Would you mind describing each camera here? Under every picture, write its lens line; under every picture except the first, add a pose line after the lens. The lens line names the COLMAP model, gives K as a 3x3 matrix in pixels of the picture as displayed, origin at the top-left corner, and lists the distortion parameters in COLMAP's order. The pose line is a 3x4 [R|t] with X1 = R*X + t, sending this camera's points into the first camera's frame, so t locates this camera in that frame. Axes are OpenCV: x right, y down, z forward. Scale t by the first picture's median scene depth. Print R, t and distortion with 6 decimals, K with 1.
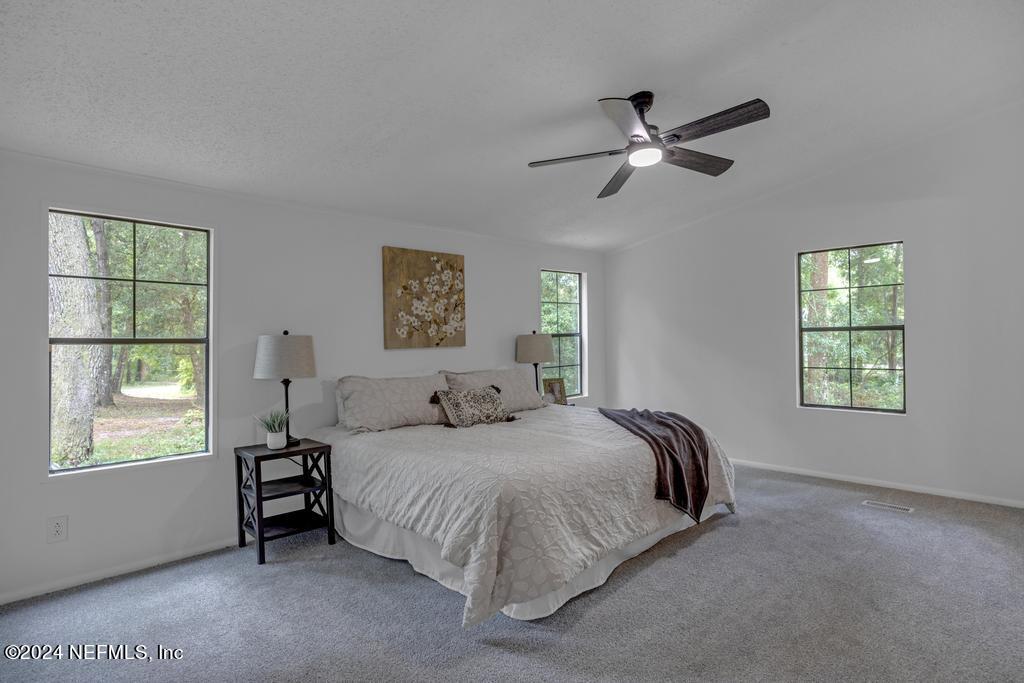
lens RADIAL K [[536.8, 0, 512.9], [0, 536.8, 324.0], [0, 0, 1]] dist [0.036292, 0.000036]
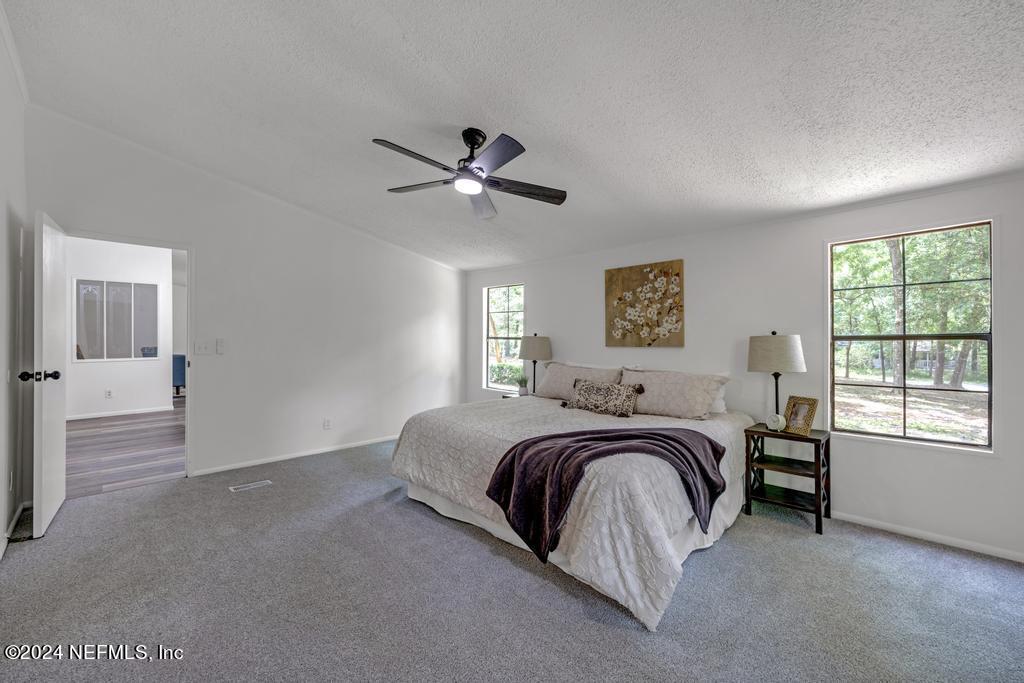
lens RADIAL K [[396.1, 0, 512.0], [0, 396.1, 341.5], [0, 0, 1]] dist [-0.001181, -0.000013]
pose [[0.000413, 0.022510, -0.999747, 0.712201], [0.024023, 0.999458, 0.022513, 0.005725], [0.999711, -0.024026, -0.000128, 0.714401]]
